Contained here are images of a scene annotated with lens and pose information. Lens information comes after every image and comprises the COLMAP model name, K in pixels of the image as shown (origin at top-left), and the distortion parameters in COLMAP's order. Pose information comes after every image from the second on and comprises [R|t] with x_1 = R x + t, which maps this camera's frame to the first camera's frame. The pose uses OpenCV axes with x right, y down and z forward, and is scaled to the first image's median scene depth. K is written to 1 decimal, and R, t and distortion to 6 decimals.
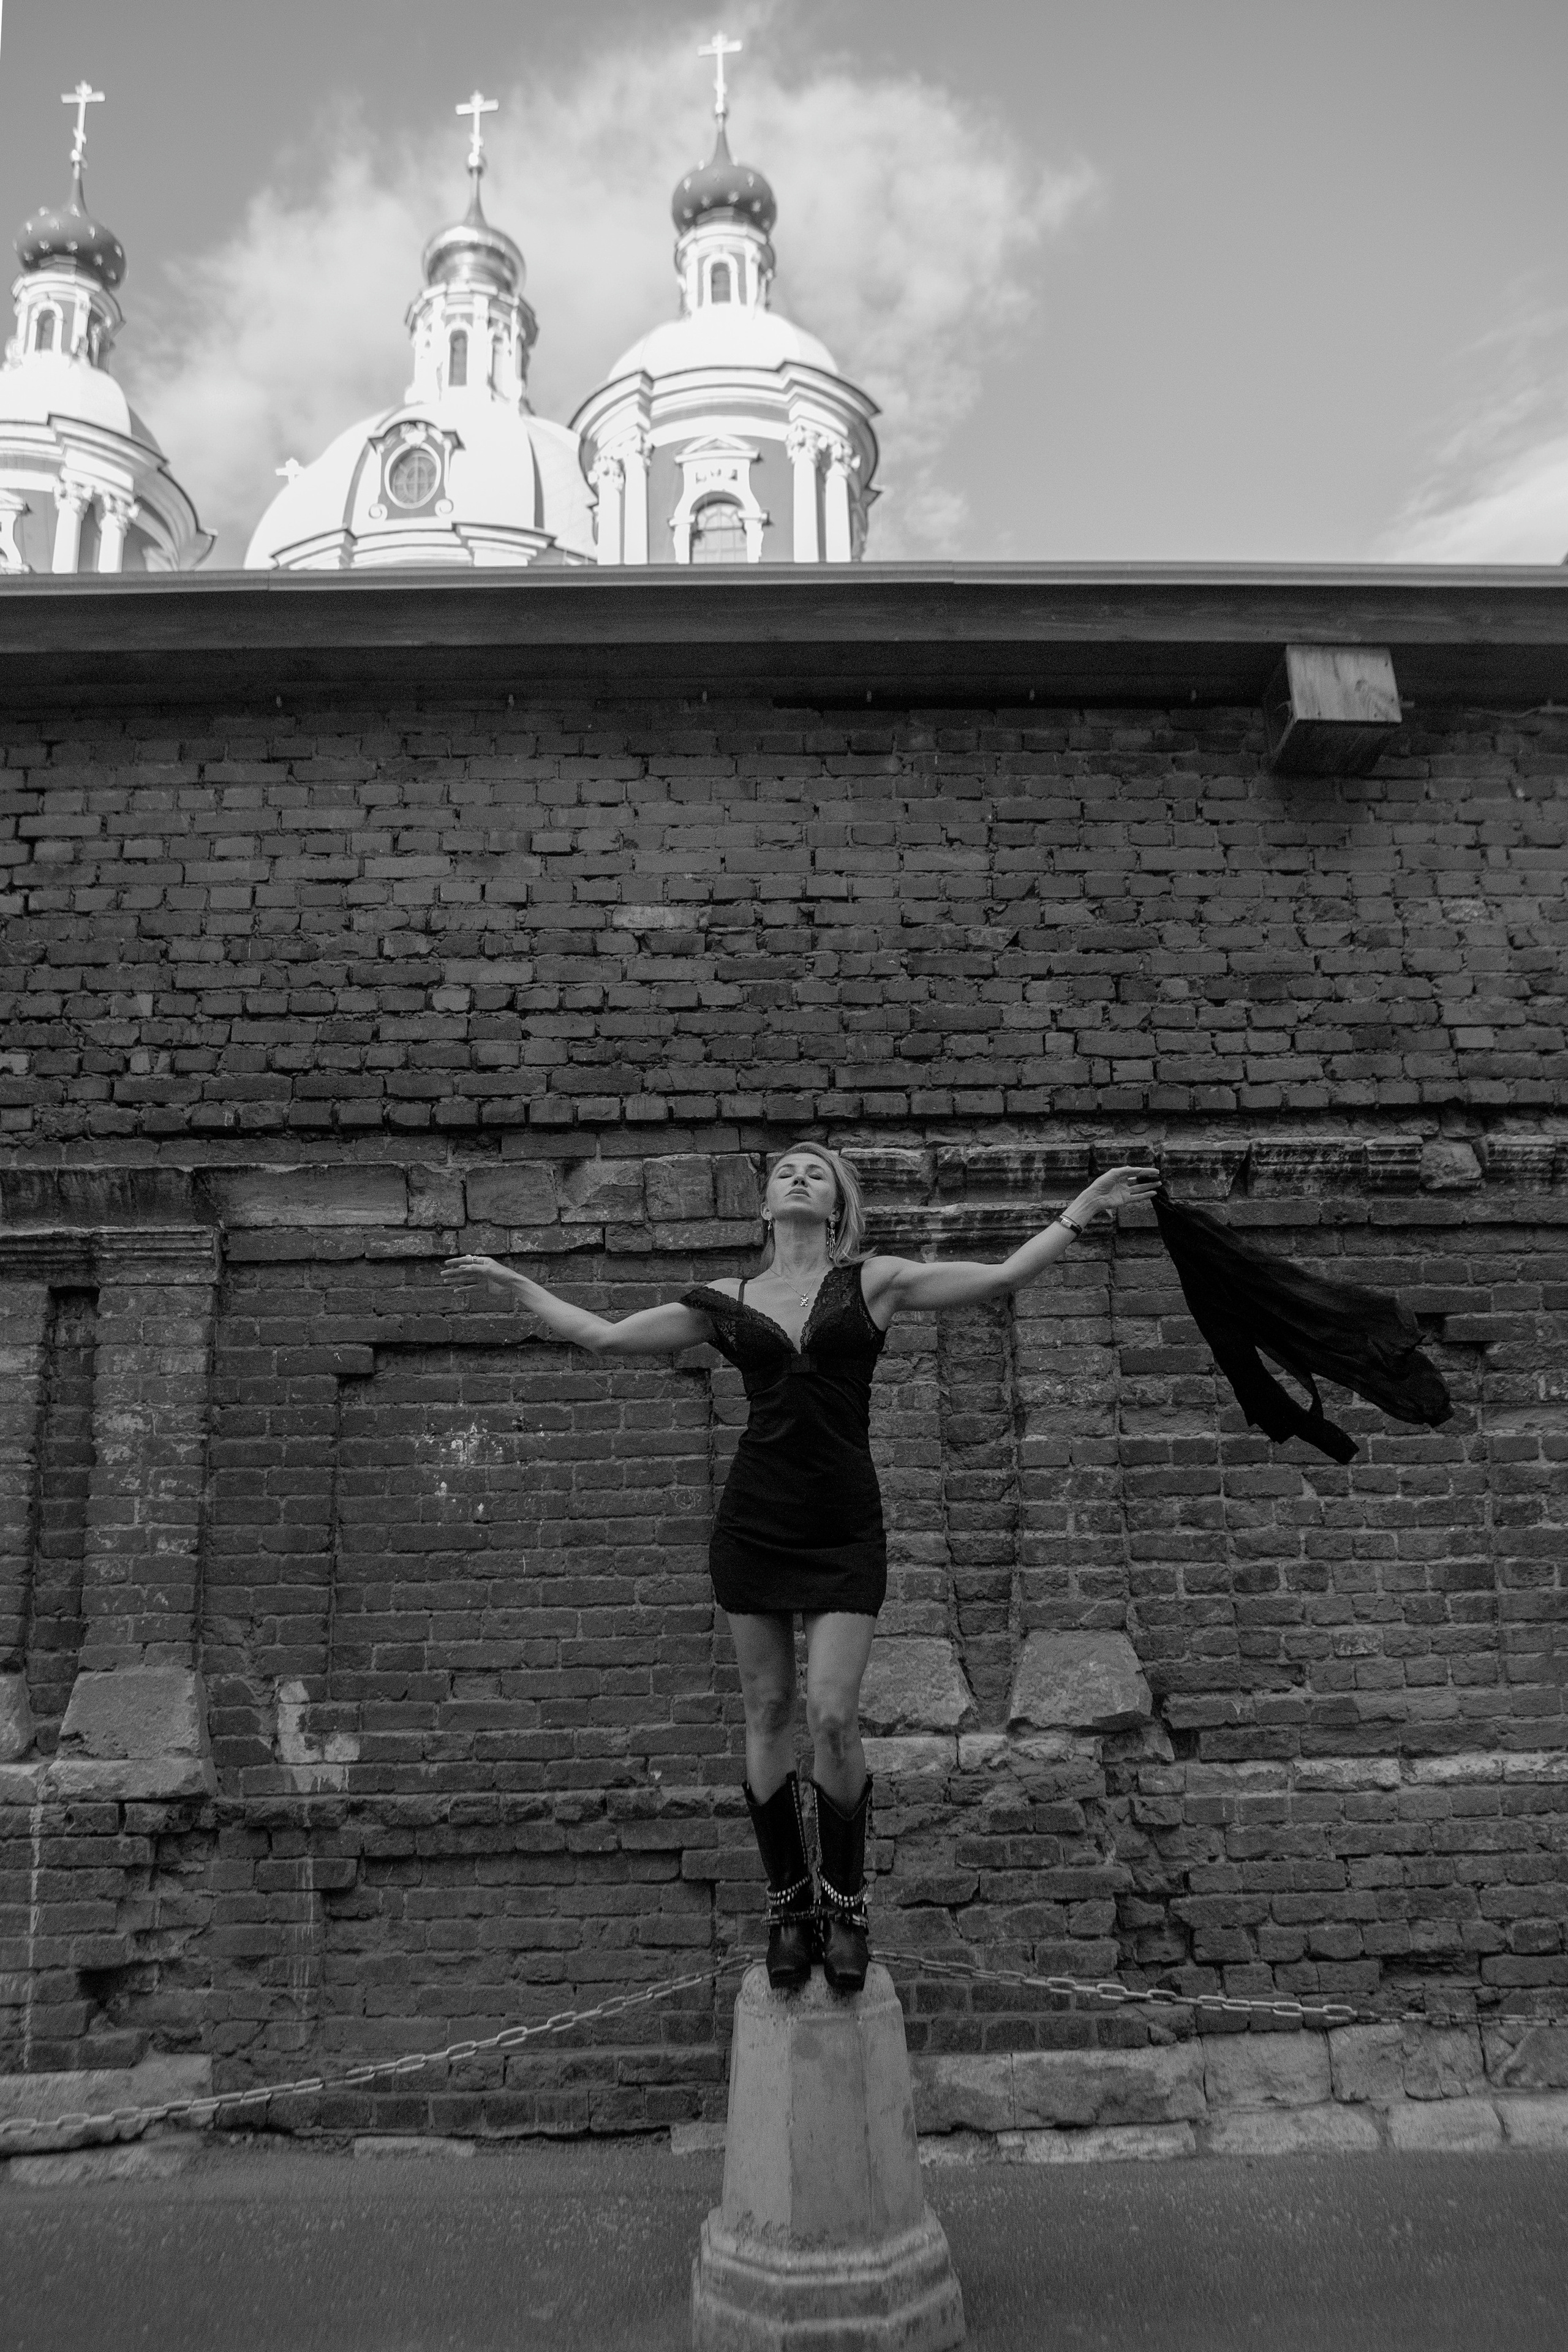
lens RADIAL K [[1869.0, 0, 784.0], [0, 1869.0, 1176.0], [0, 0, 1]] dist [-0.115366, 0.110121]
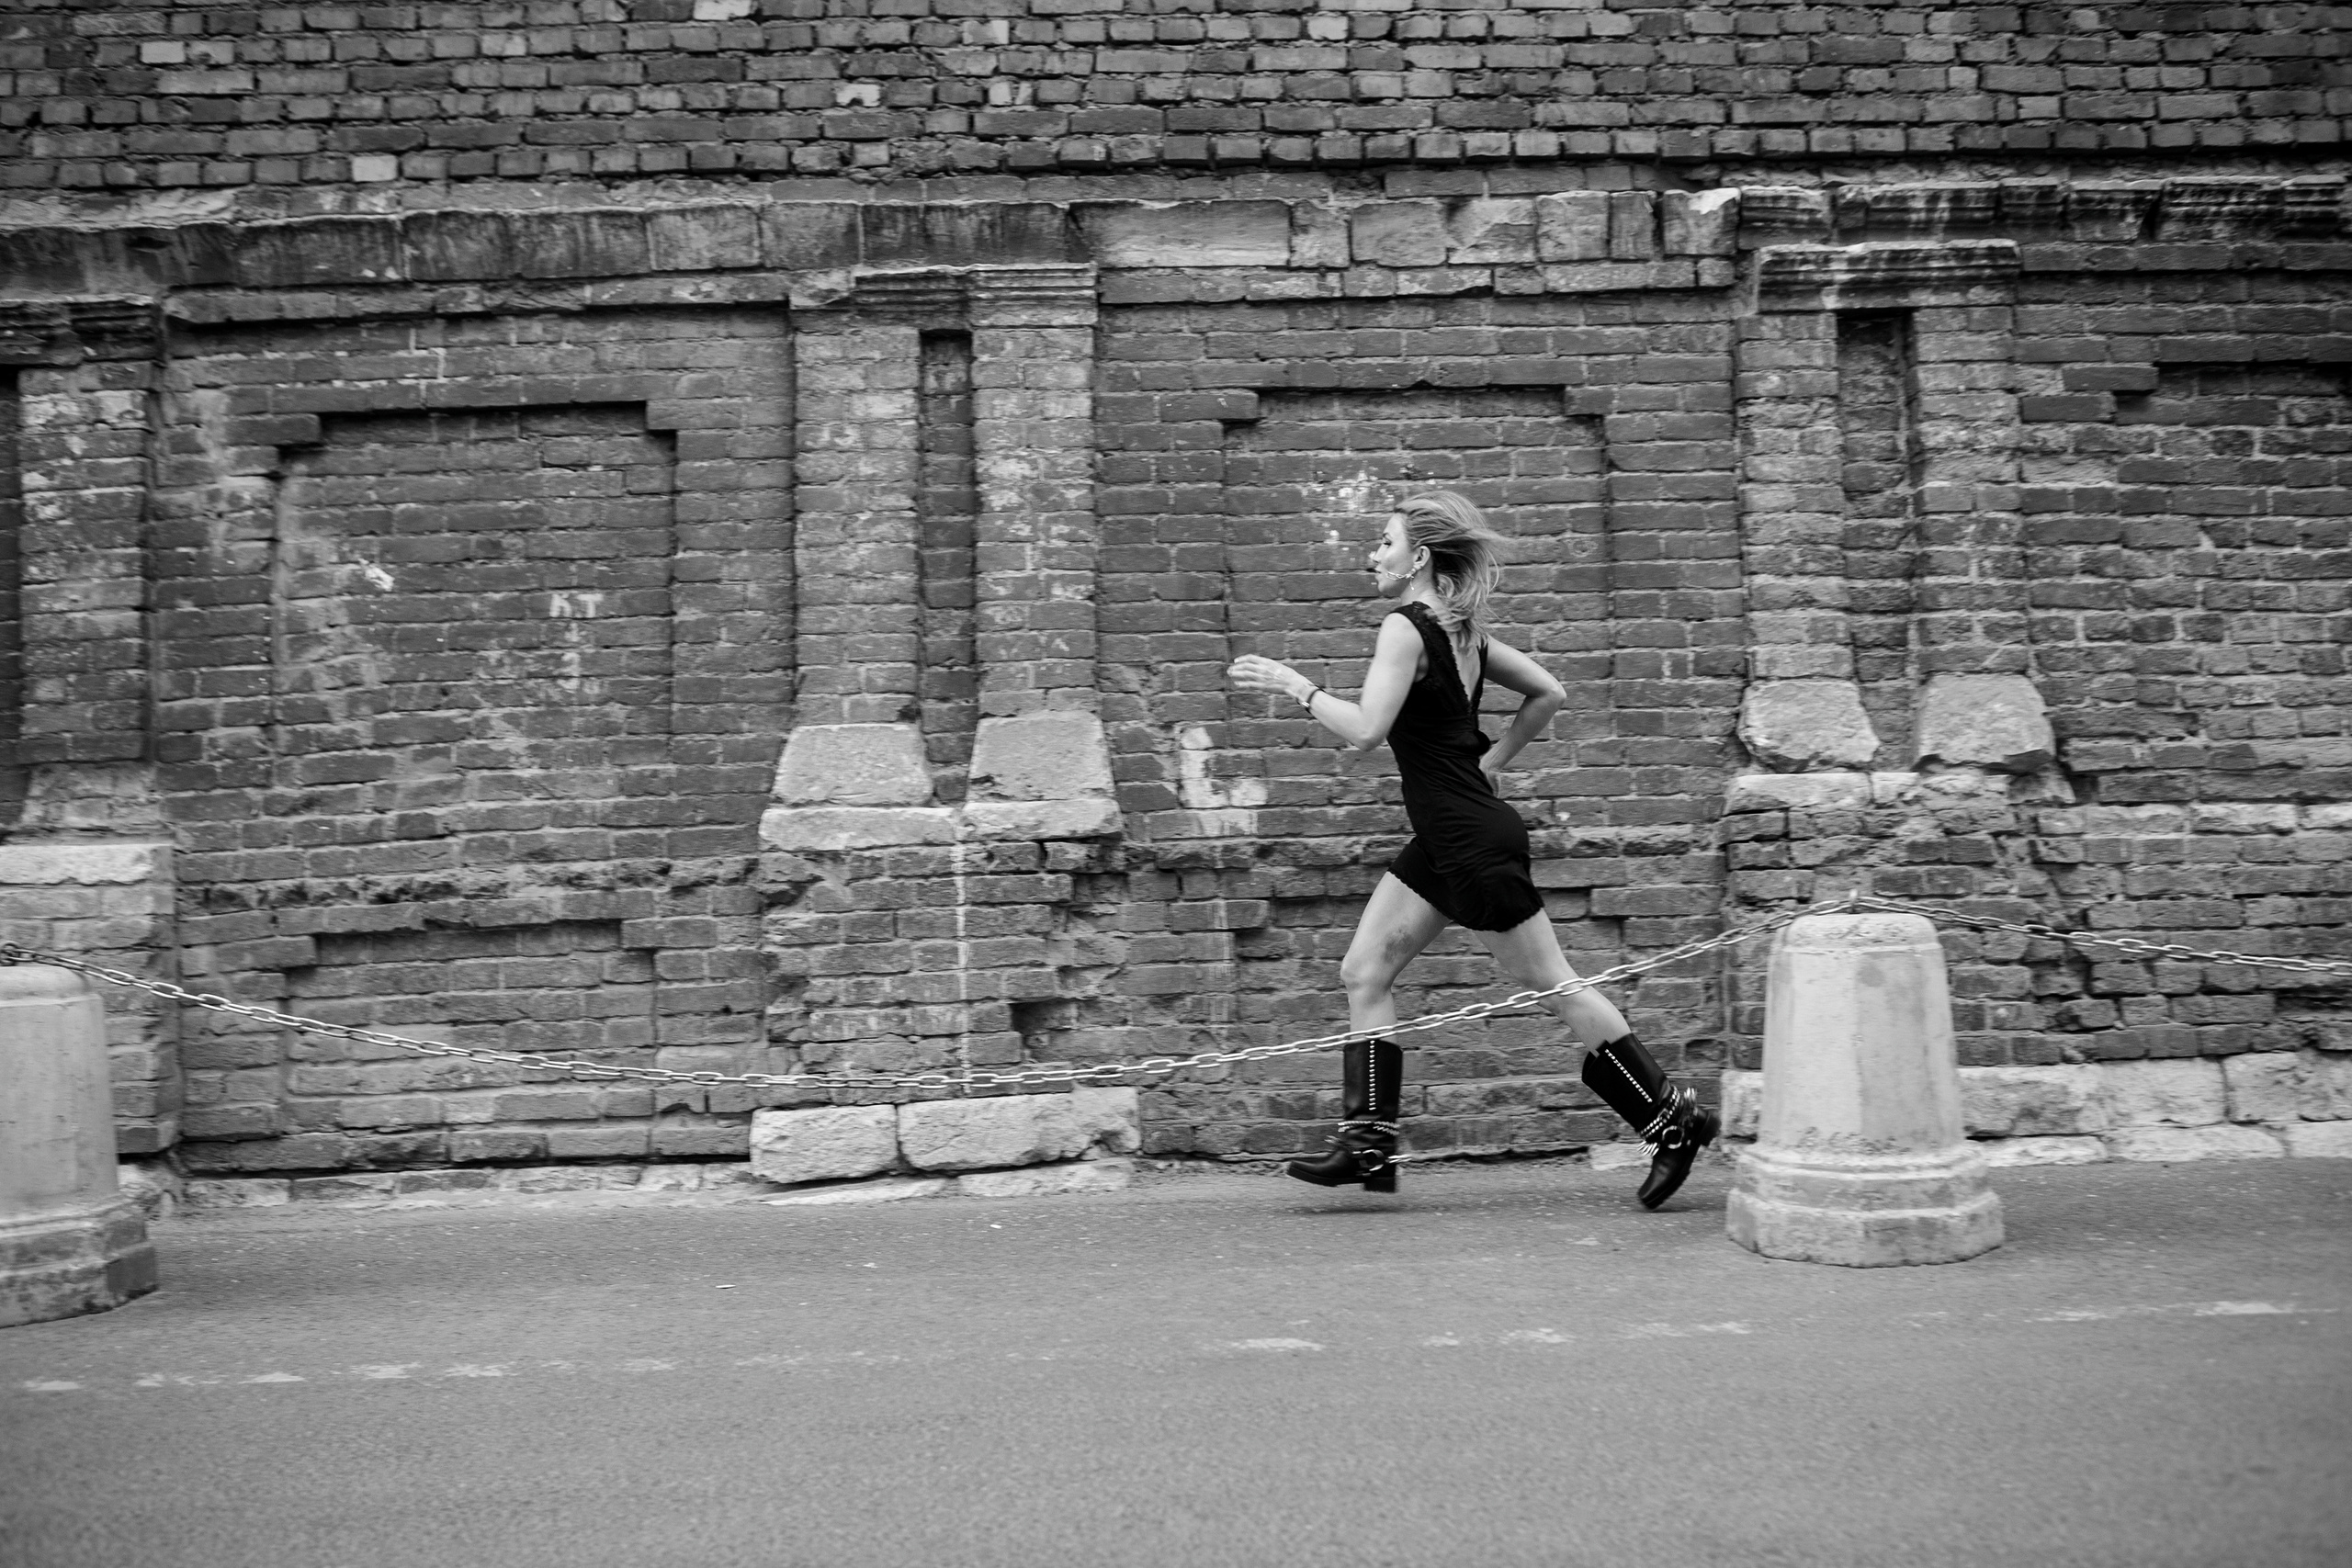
lens RADIAL K [[2163.5, 0, 1176.0], [0, 2163.5, 784.0], [0, 0, 1]] dist [-0.095299, 0.132712]
pose [[0.999996, -0.002394, 0.001272, -0.270466], [0.002154, 0.986599, 0.163147, 0.111877], [-0.001645, -0.163144, 0.986601, -0.143703]]
